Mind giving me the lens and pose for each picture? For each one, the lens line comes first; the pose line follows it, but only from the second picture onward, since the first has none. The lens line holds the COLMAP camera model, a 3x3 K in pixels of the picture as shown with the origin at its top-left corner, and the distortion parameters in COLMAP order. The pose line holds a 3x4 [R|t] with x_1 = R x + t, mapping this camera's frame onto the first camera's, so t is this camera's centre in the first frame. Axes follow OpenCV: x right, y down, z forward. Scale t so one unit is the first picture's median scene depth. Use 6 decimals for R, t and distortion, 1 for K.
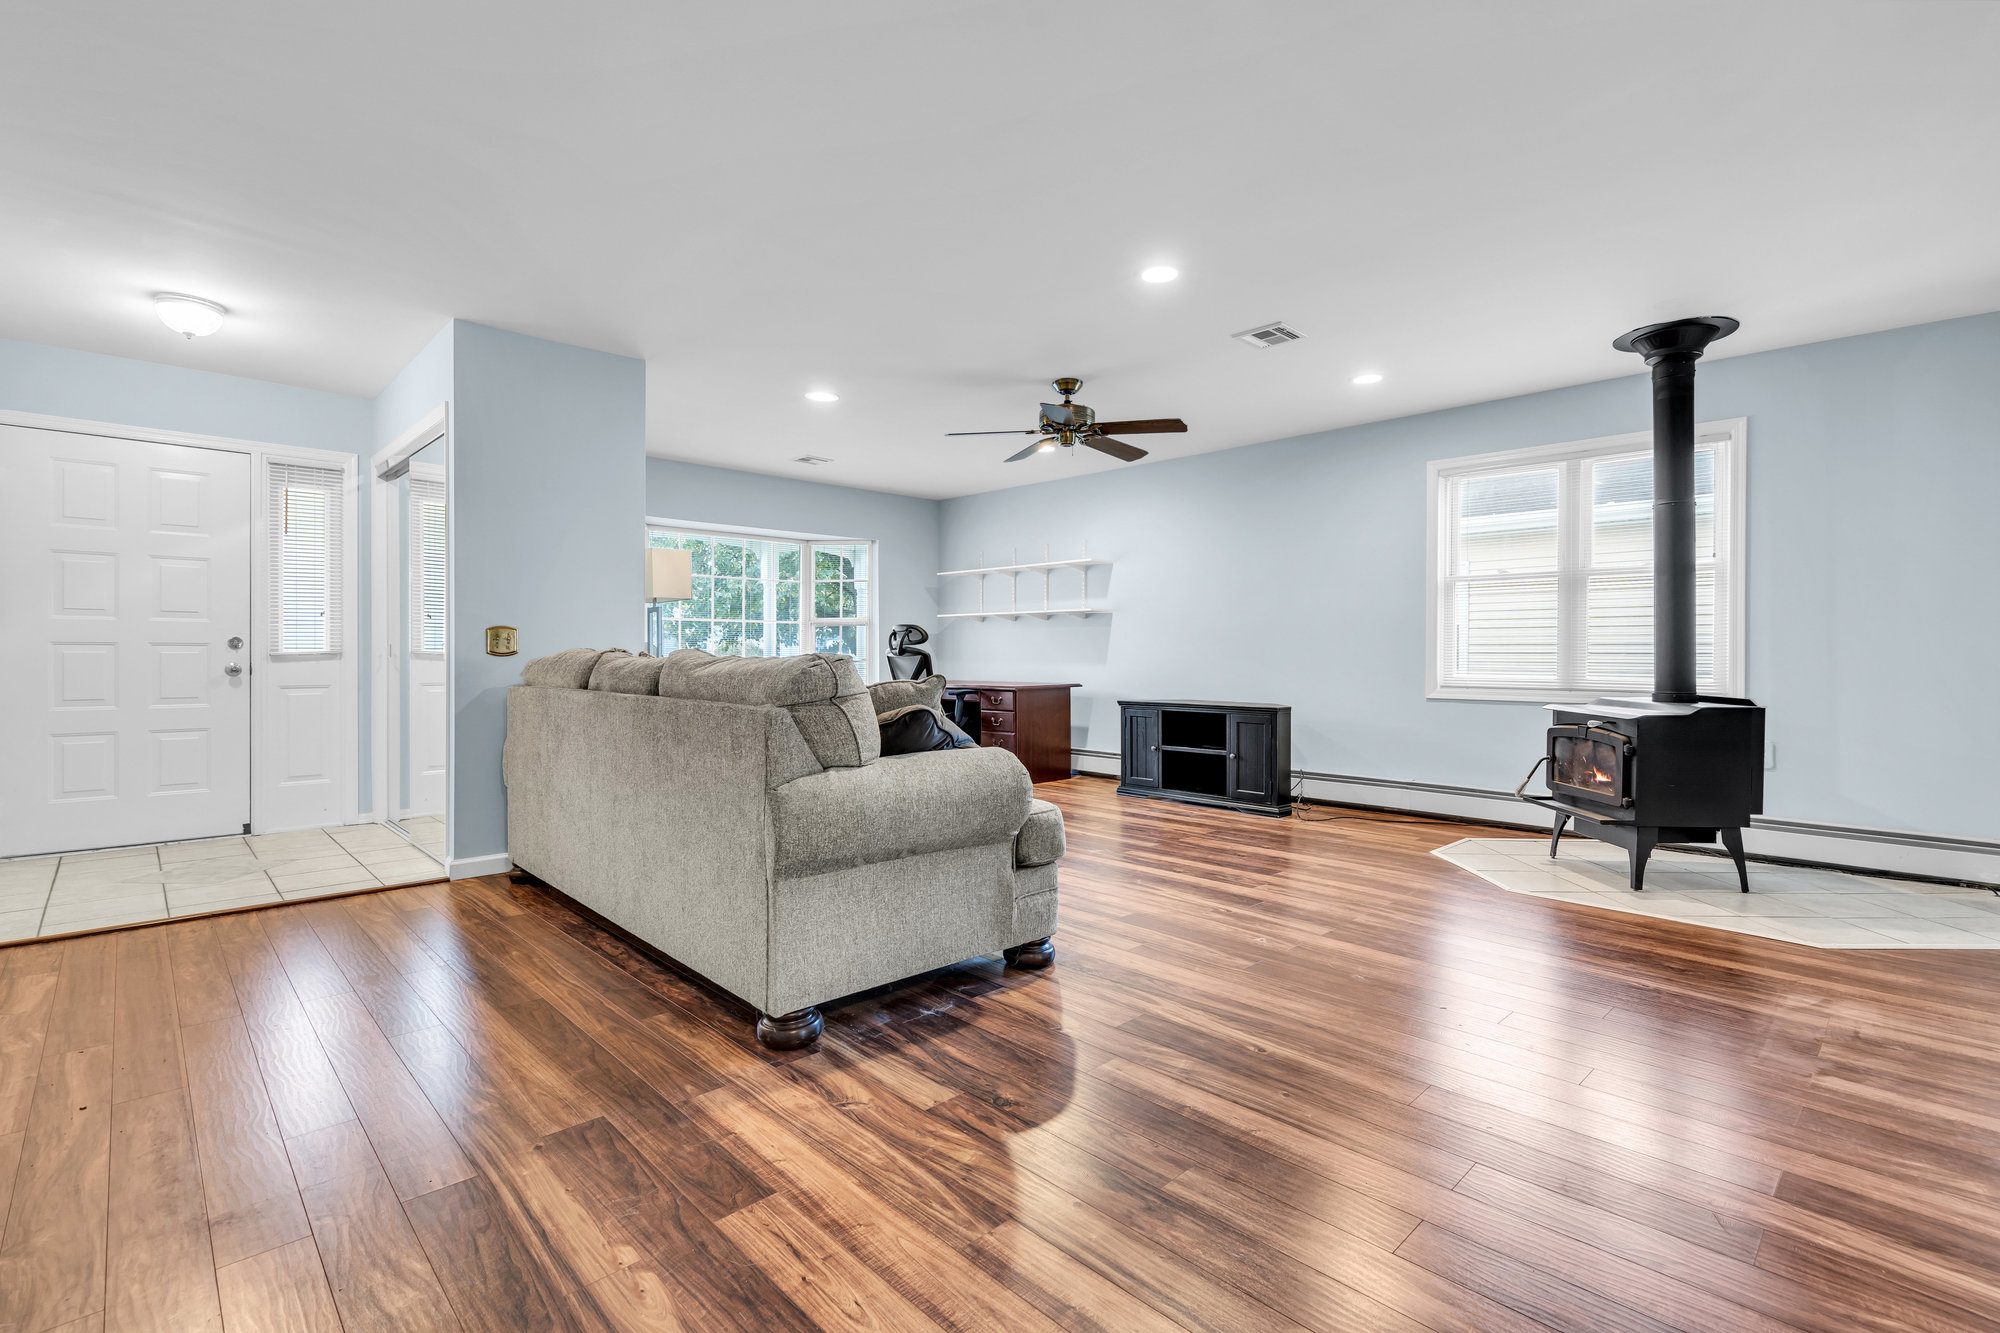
lens RADIAL K [[918.7, 0, 1004.0], [0, 918.7, 651.0], [0, 0, 1]] dist [-0.005171, 0.001060]
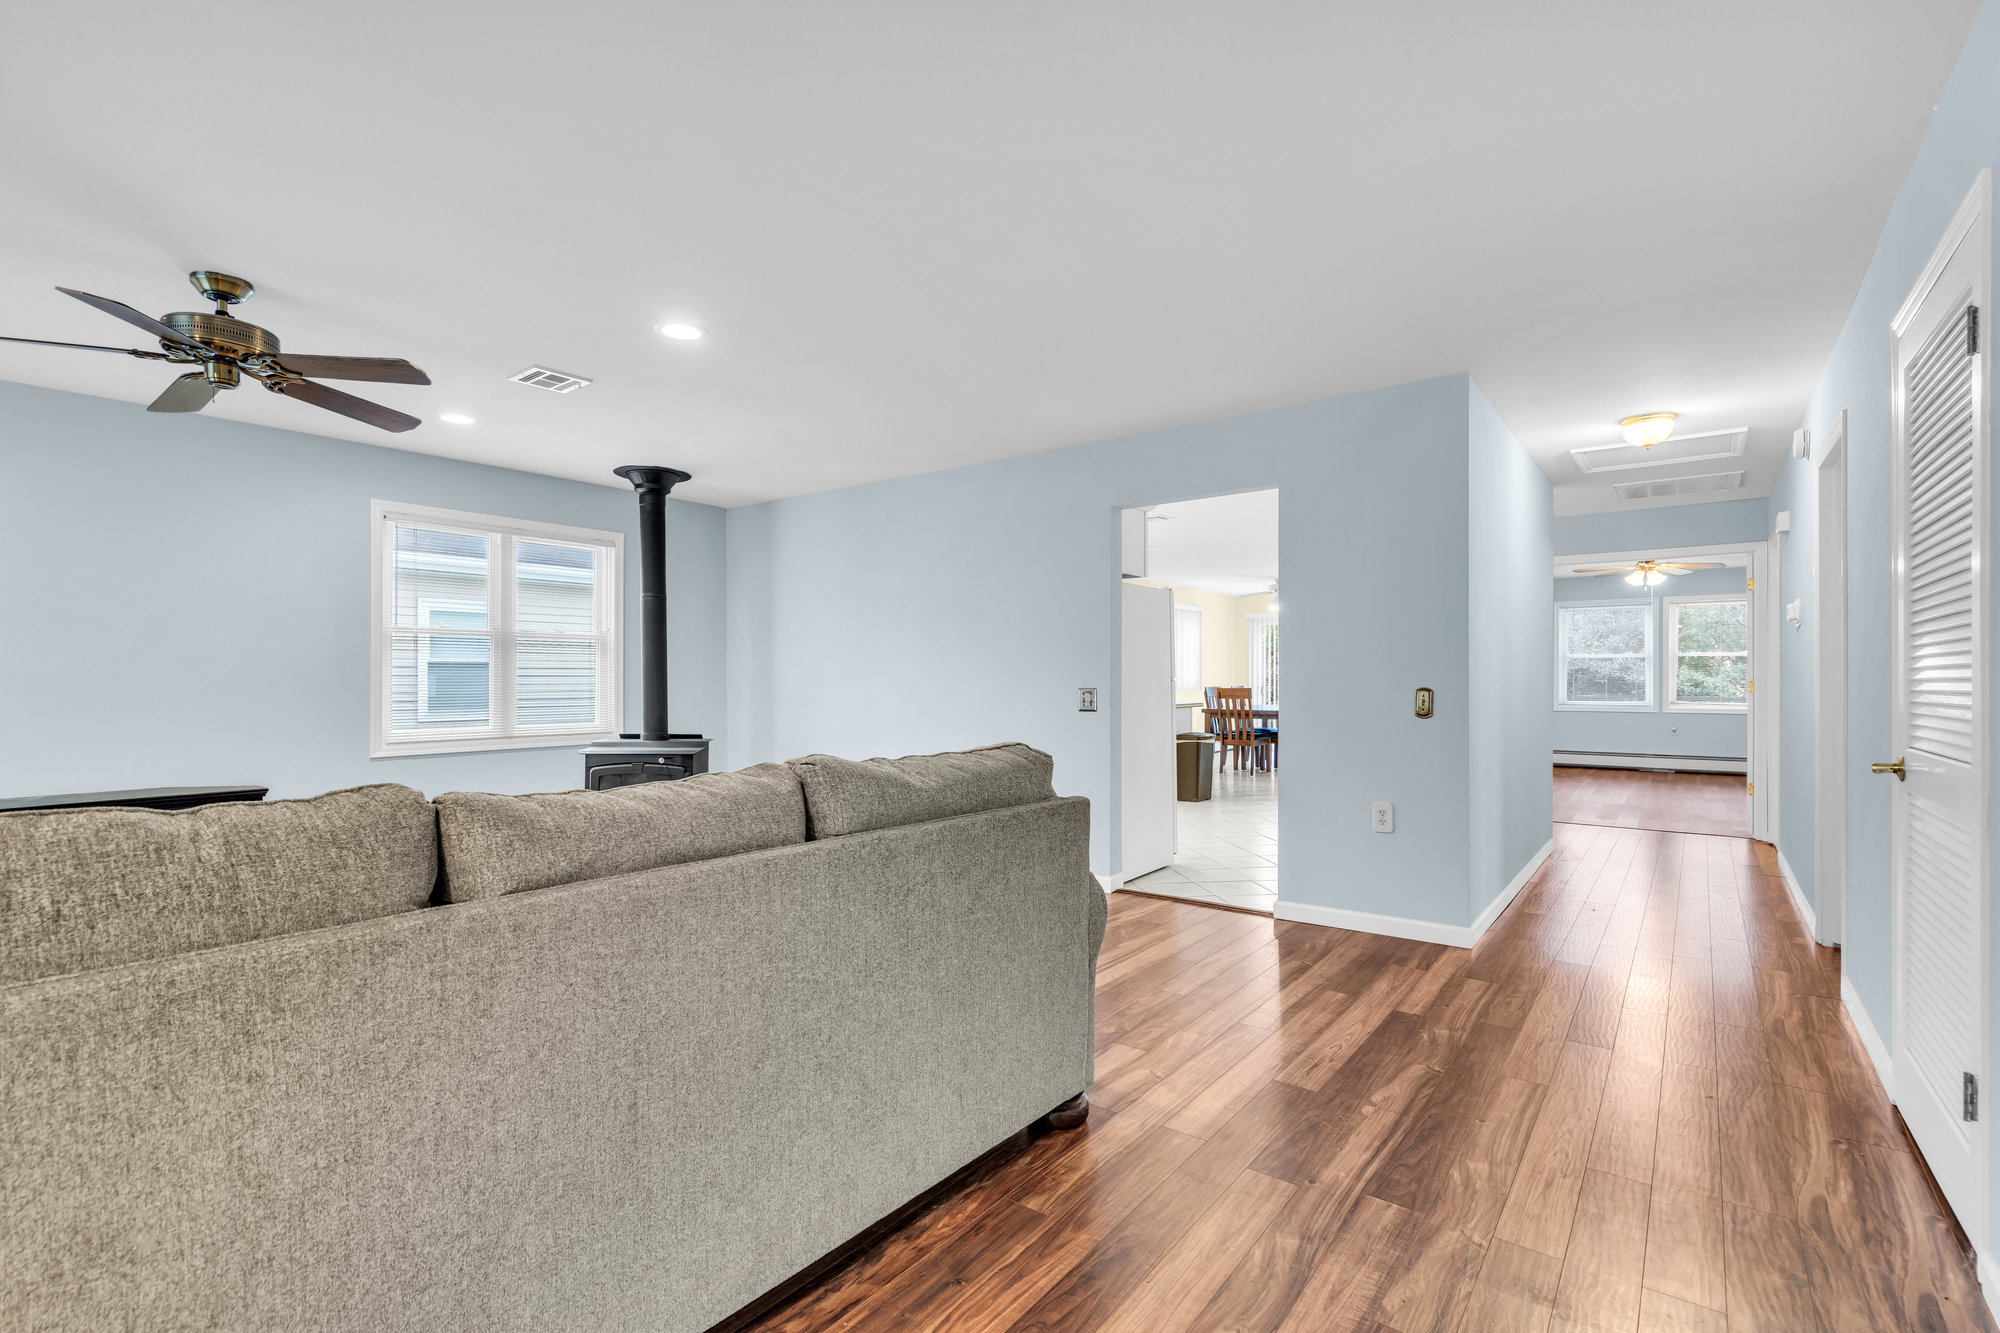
lens RADIAL K [[918.7, 0, 1008.2], [0, 918.7, 673.9], [0, 0, 1]] dist [-0.005171, 0.001060]
pose [[-0.156291, 0.002111, 0.987709, -0.653901], [0.001790, 0.999997, -0.001854, -0.037424], [-0.987709, 0.001478, -0.156294, 0.641910]]
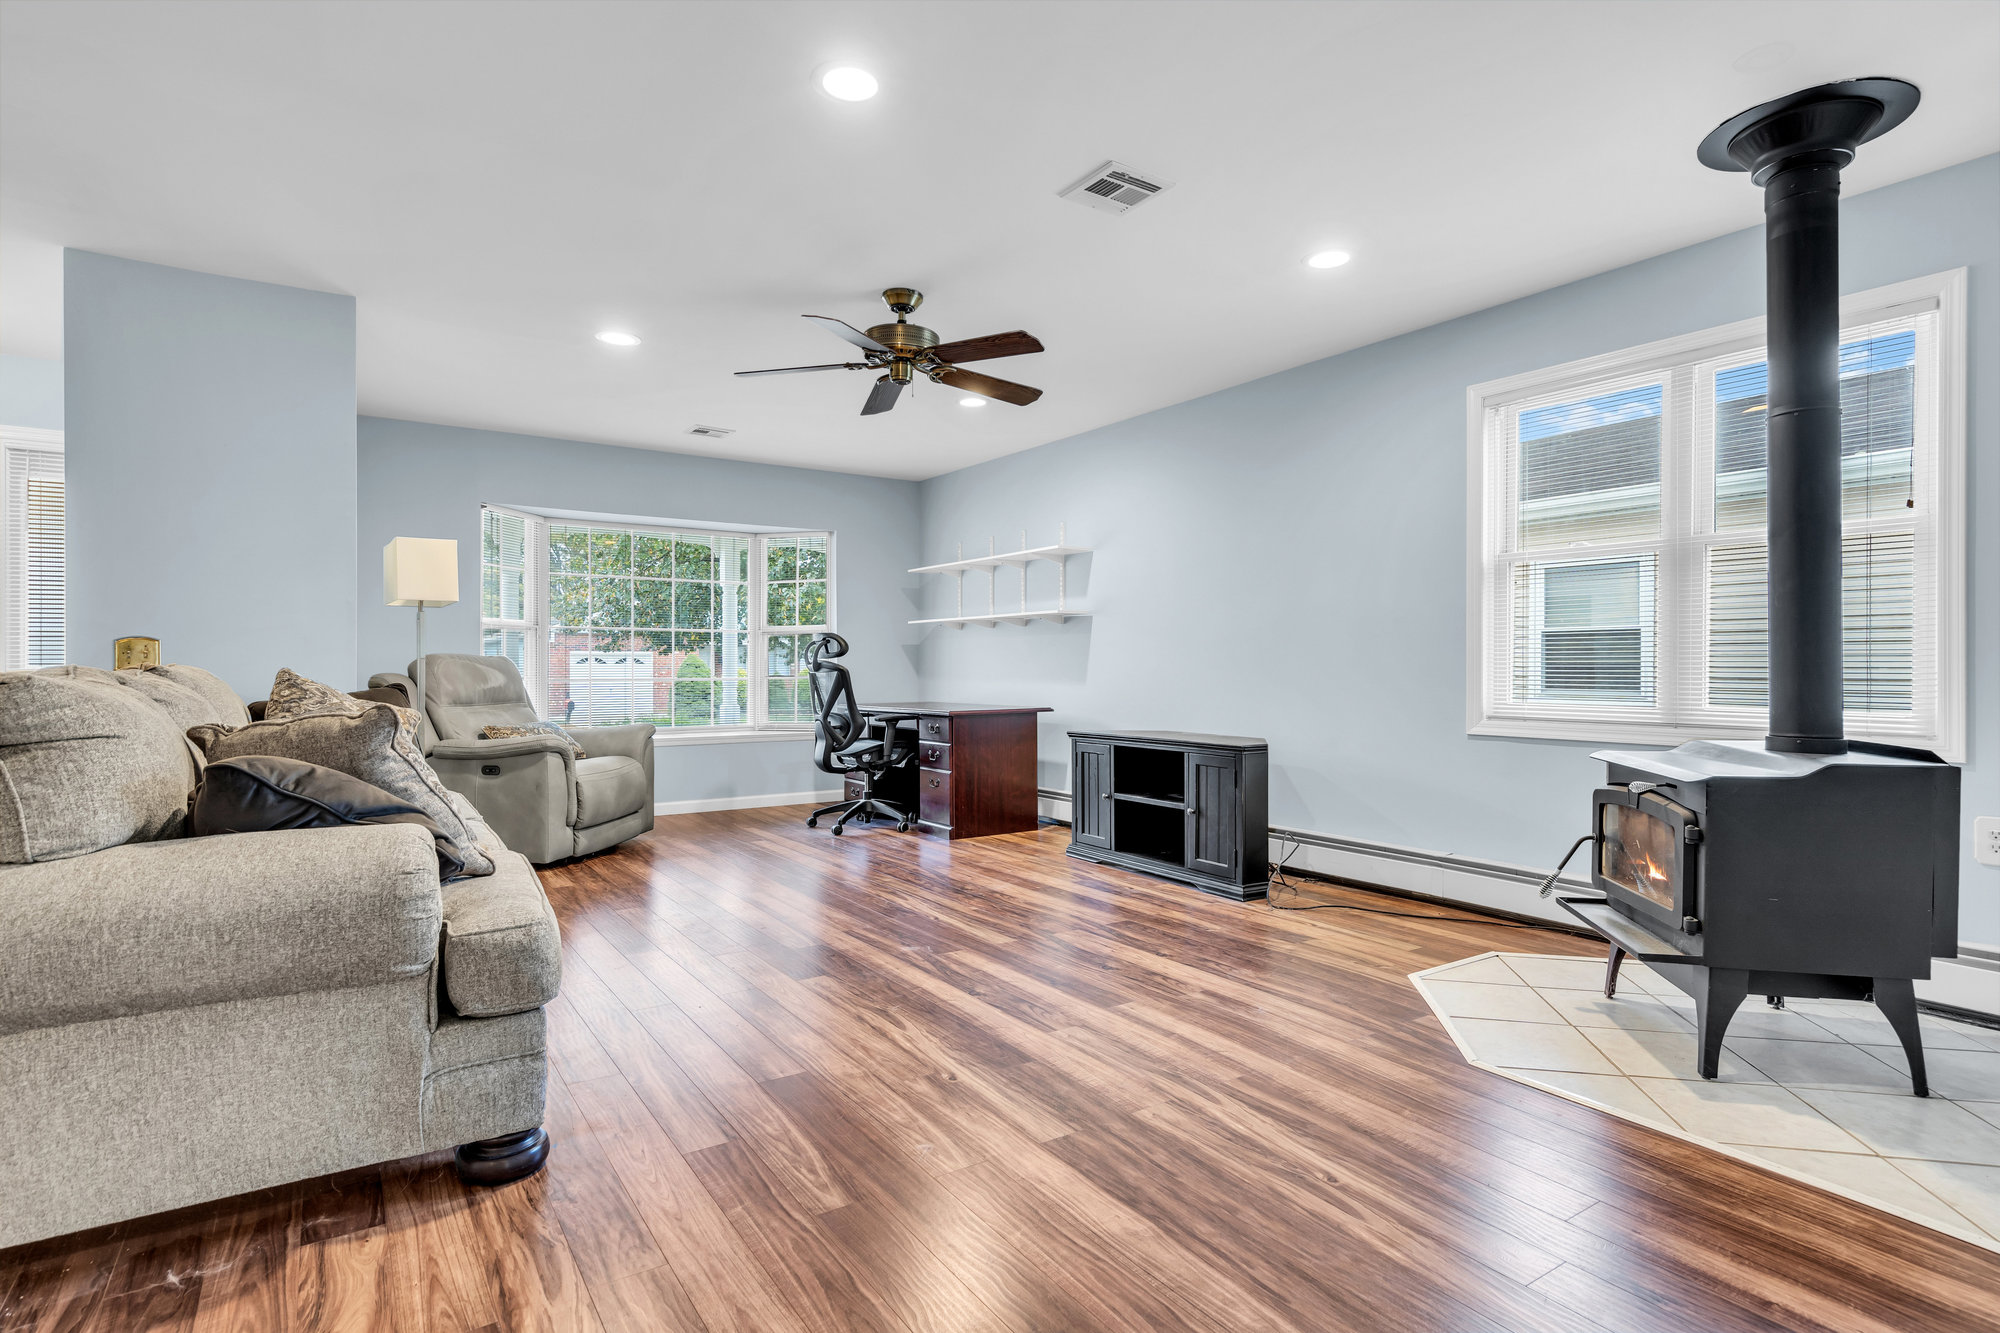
lens RADIAL K [[1007.0, 0, 1010.4], [0, 1007.0, 663.7], [0, 0, 1]] dist [0.003246, 0.000857]
pose [[0.984769, -0.001876, -0.173858, 0.317716], [0.001765, 0.999998, -0.000790, -0.000954], [0.173859, 0.000471, 0.984770, 0.253615]]
